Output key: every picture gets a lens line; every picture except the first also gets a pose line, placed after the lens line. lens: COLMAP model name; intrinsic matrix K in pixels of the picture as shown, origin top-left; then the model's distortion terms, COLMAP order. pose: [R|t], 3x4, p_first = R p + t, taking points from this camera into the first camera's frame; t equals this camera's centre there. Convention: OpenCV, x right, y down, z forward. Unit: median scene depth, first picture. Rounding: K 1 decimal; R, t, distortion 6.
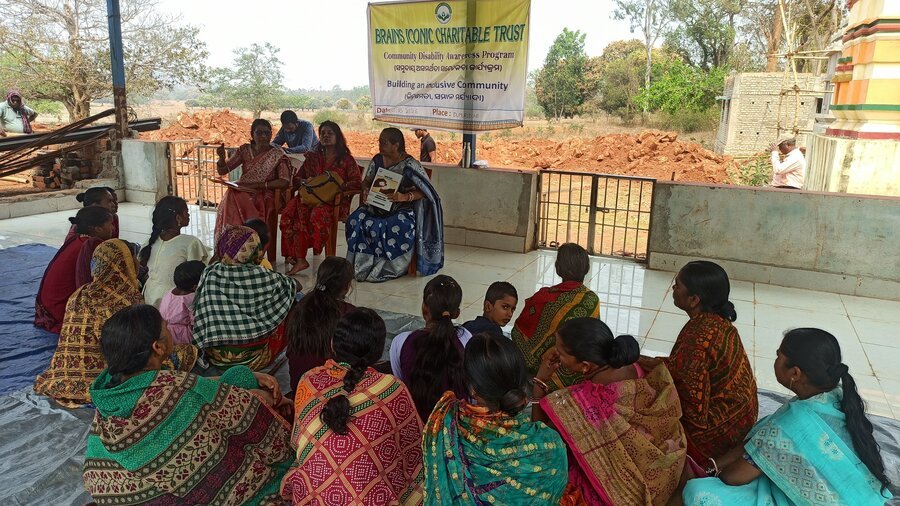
lens RADIAL K [[655.2, 0, 450.0], [0, 655.2, 253.0], [0, 0, 1]] dist [0.050064, -0.047334]
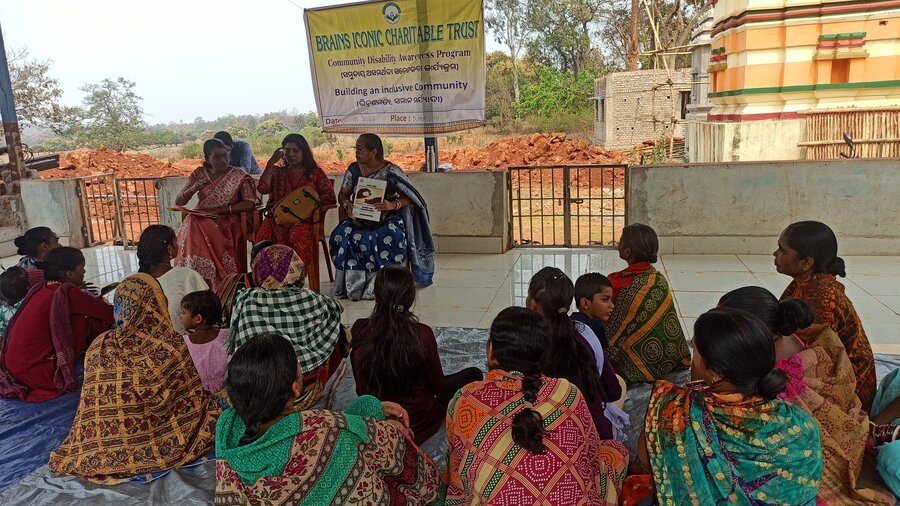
lens RADIAL K [[655.2, 0, 450.0], [0, 655.2, 253.0], [0, 0, 1]] dist [0.050064, -0.047334]
pose [[0.979374, -0.113121, 0.167425, -0.133852], [0.117478, 0.992941, -0.016322, 0.006450], [-0.164397, 0.035654, 0.985750, 0.059279]]
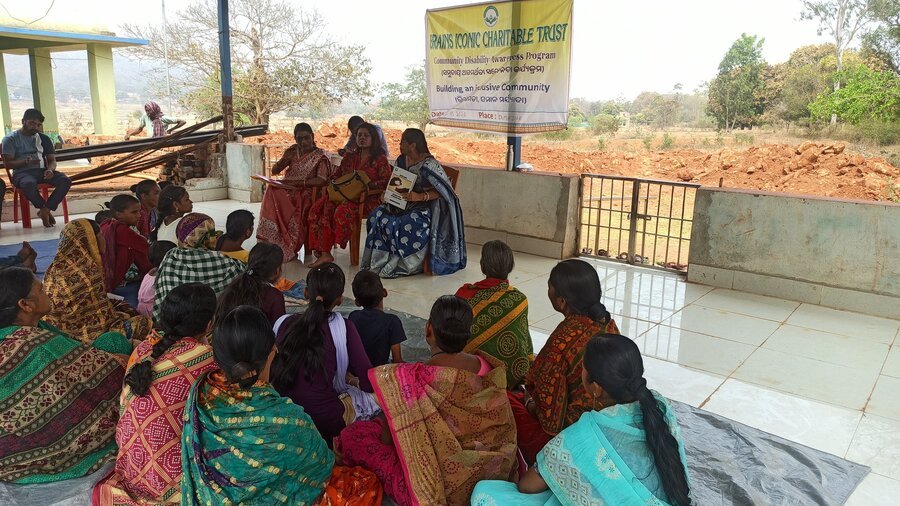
lens RADIAL K [[655.2, 0, 450.0], [0, 655.2, 253.0], [0, 0, 1]] dist [0.050064, -0.047334]
pose [[0.970904, 0.044906, -0.235219, 0.192770], [-0.048965, 0.998735, -0.011438, 0.010394], [0.234408, 0.022623, 0.971875, 0.021695]]
